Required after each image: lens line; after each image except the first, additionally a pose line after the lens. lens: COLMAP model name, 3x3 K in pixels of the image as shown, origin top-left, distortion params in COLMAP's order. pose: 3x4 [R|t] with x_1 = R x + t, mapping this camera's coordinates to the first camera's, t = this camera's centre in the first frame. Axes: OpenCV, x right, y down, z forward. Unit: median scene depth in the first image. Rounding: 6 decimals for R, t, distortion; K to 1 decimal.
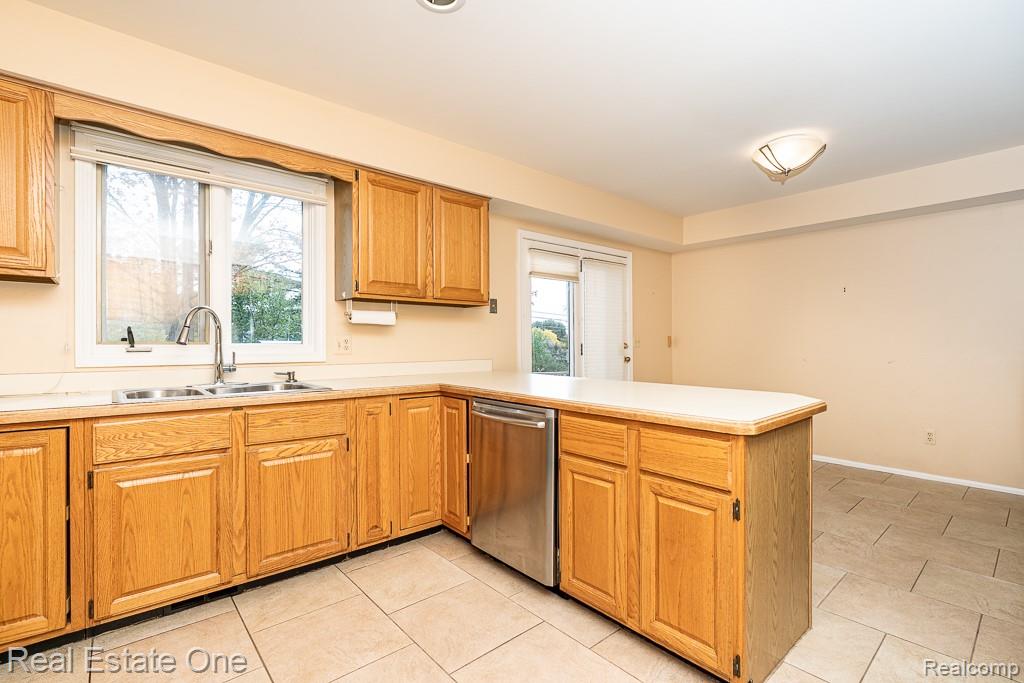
lens RADIAL K [[470.5, 0, 517.6], [0, 470.5, 345.7], [0, 0, 1]] dist [-0.008123, 0.002617]
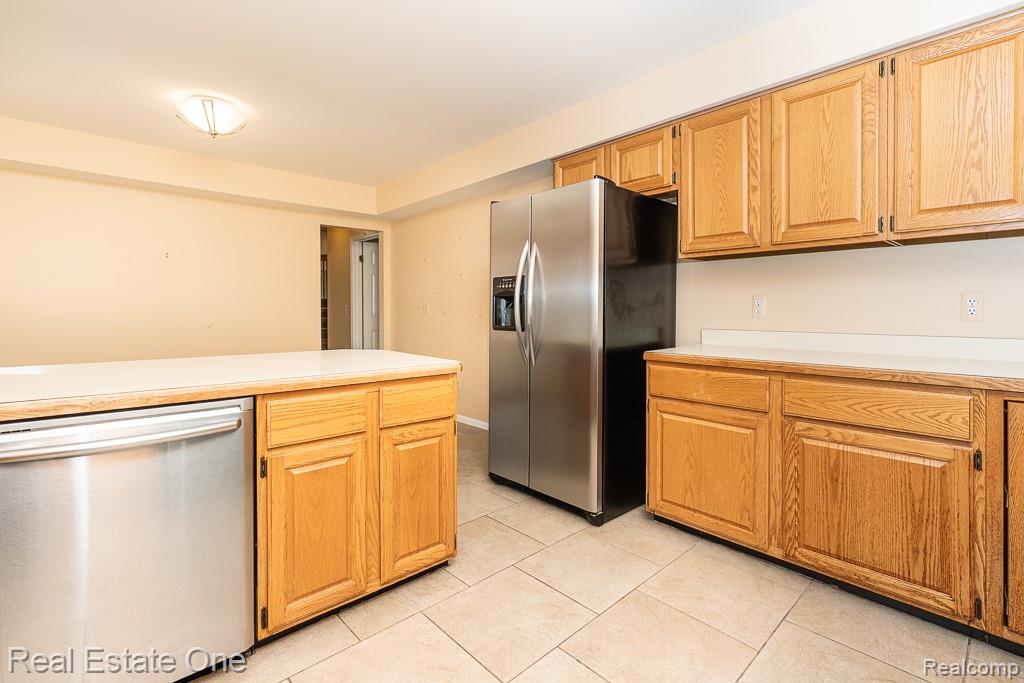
lens RADIAL K [[470.5, 0, 500.3], [0, 470.5, 316.5], [0, 0, 1]] dist [-0.008123, 0.002617]
pose [[-0.023999, -0.010737, 0.999654, -0.588774], [0.004448, 0.999931, 0.010846, 0.007413], [-0.999702, 0.004707, -0.023950, 0.586731]]
